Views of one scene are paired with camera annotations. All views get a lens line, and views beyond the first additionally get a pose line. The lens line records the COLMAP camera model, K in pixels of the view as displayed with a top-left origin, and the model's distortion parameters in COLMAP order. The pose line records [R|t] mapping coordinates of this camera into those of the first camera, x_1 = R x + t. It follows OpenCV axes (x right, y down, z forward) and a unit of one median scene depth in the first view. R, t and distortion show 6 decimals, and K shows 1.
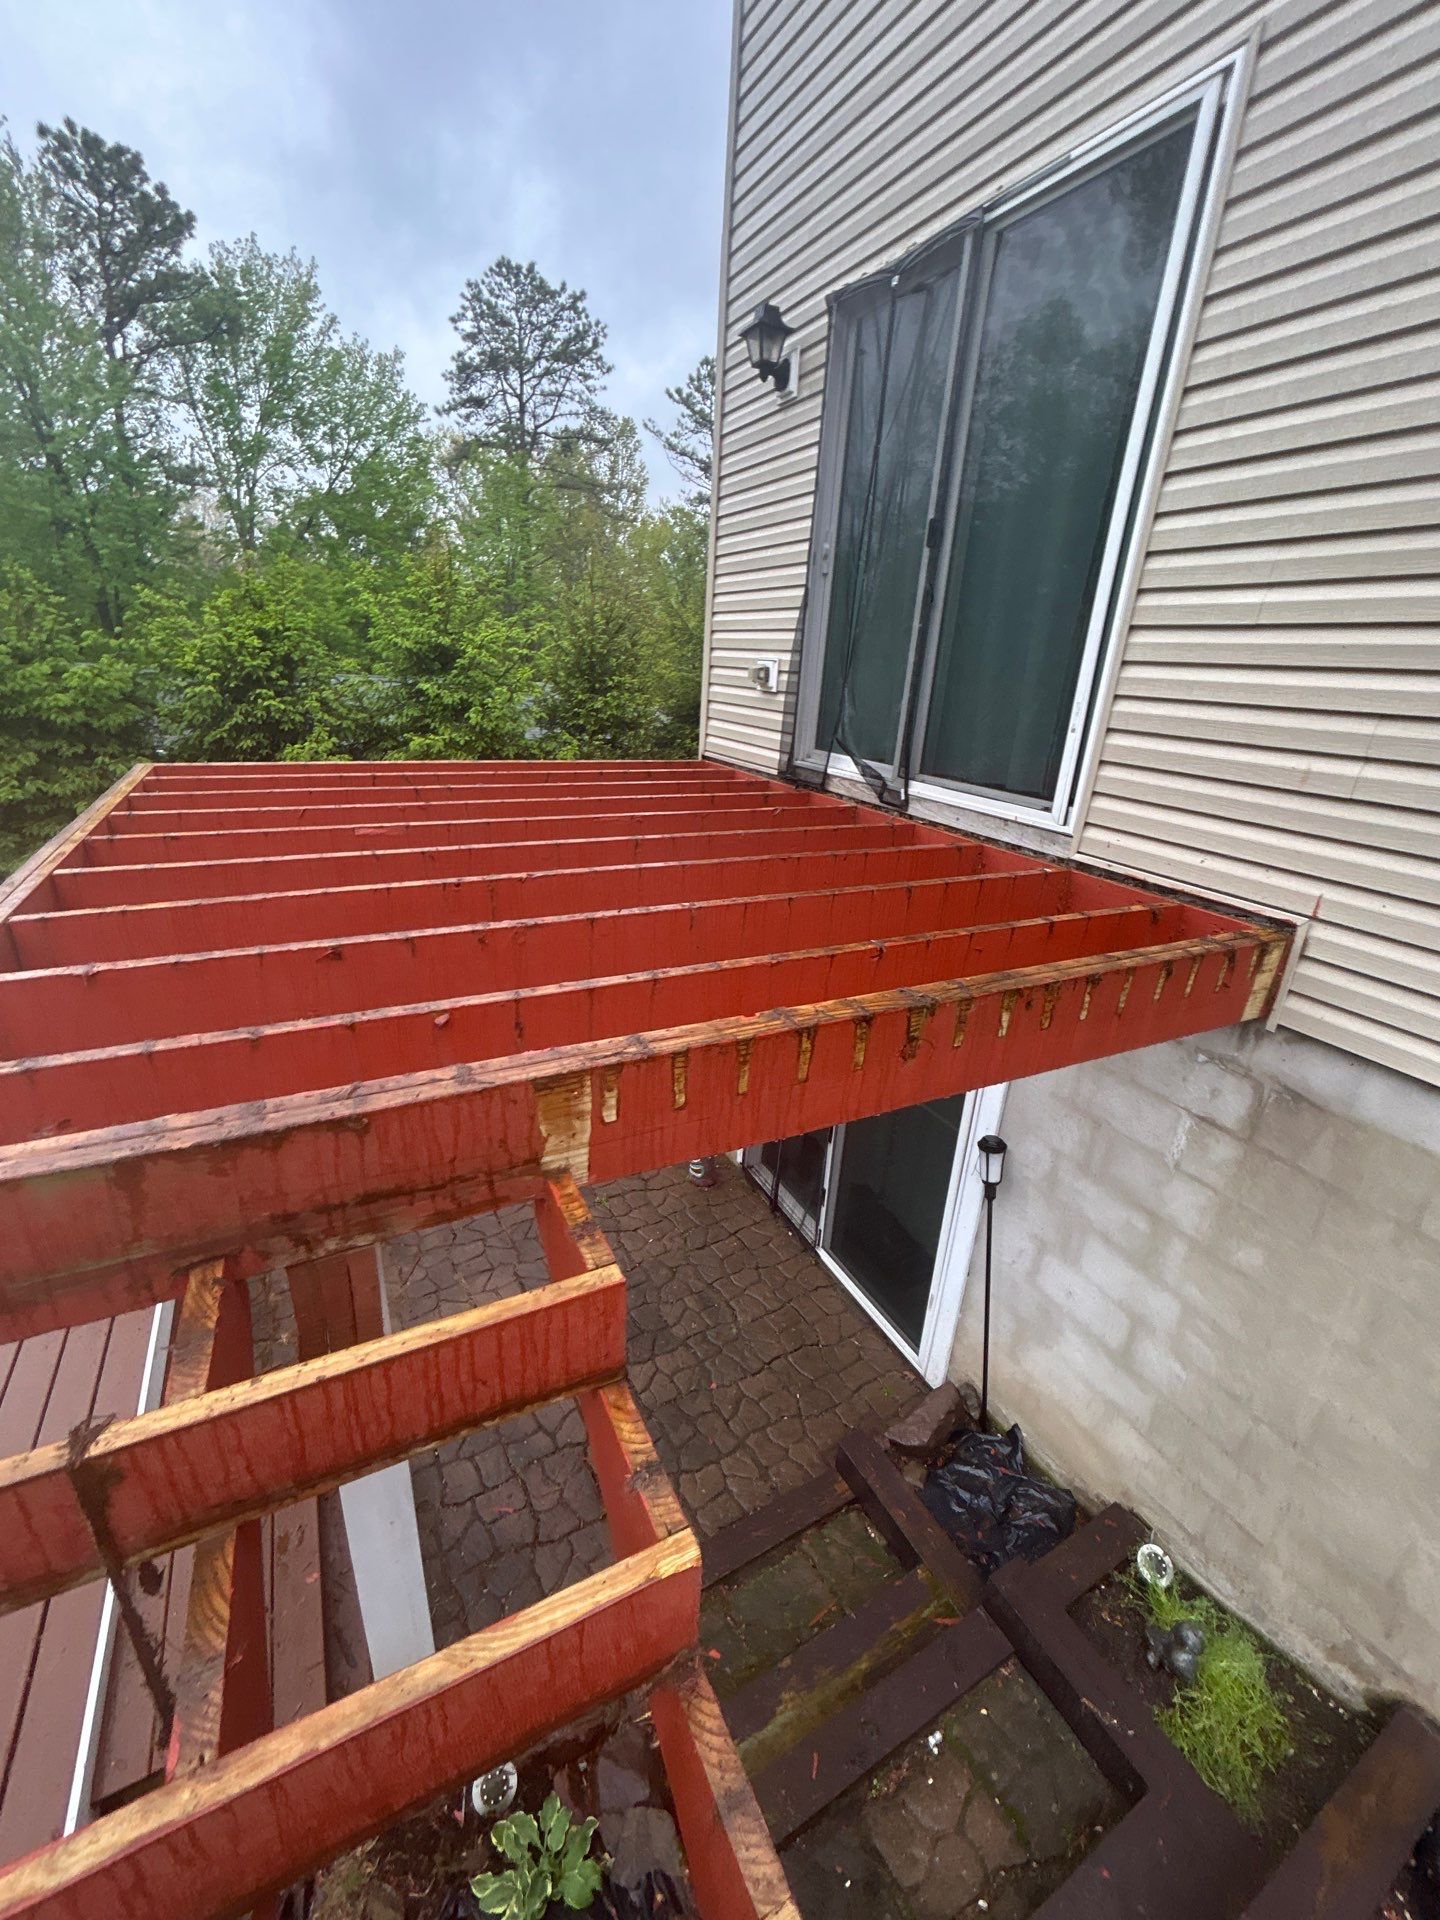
lens RADIAL K [[775.7, 0, 720.2], [0, 775.7, 958.3], [0, 0, 1]] dist [-0.001537, 0.000750]
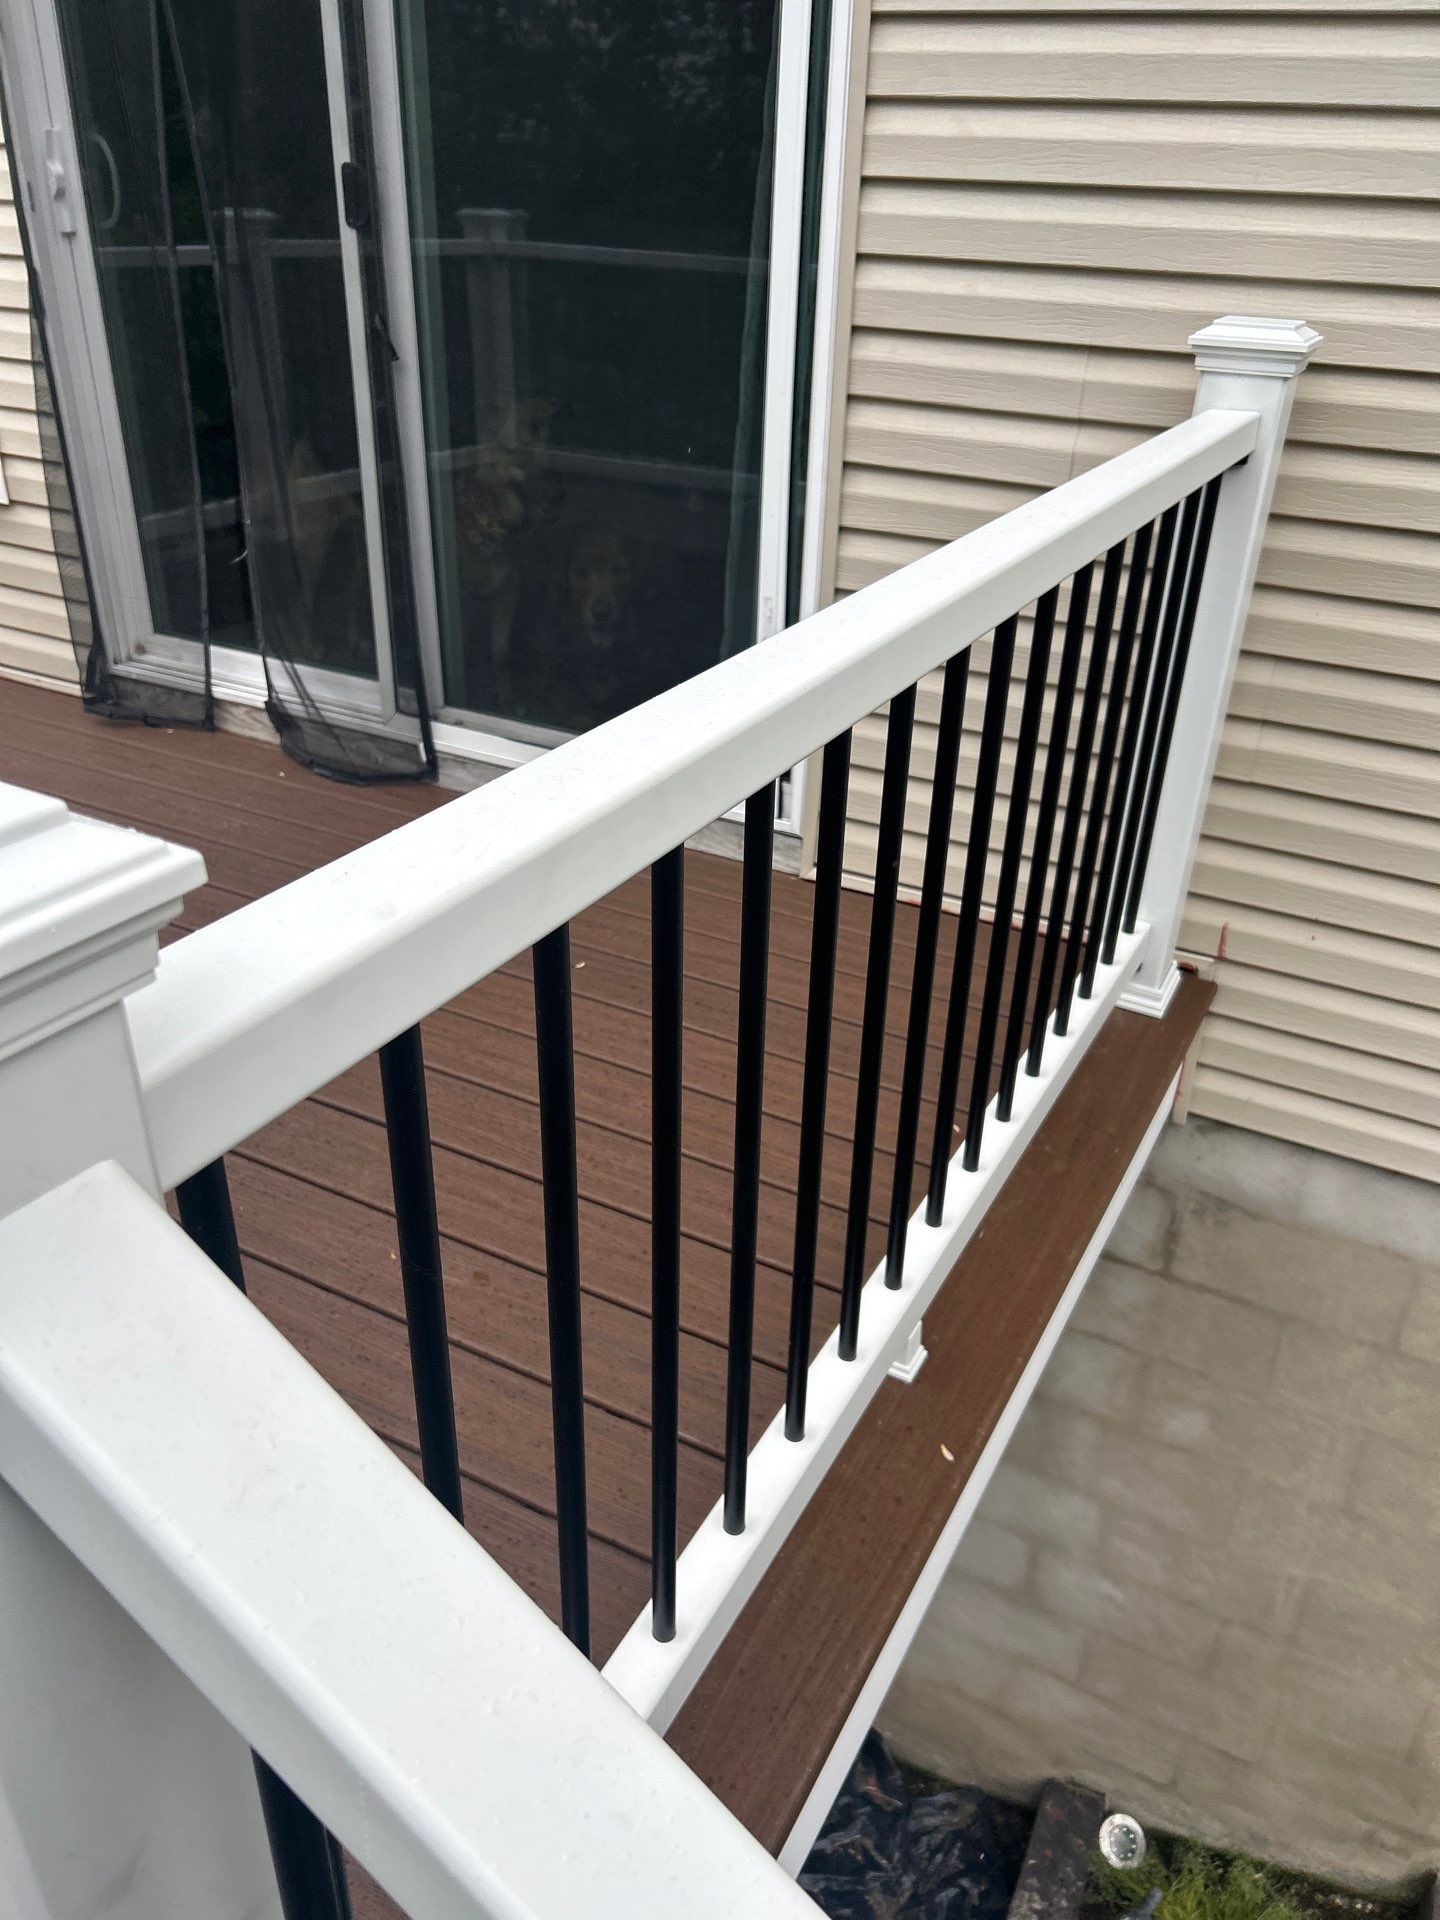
lens RADIAL K [[1443.4, 0, 726.1], [0, 1443.4, 960.6], [0, 0, 1]] dist [0.025569, -0.019678]
pose [[0.820641, -0.302313, 0.484929, -0.075849], [0.220217, 0.950364, 0.219801, -0.217005], [-0.527307, -0.073588, 0.846482, 0.114880]]
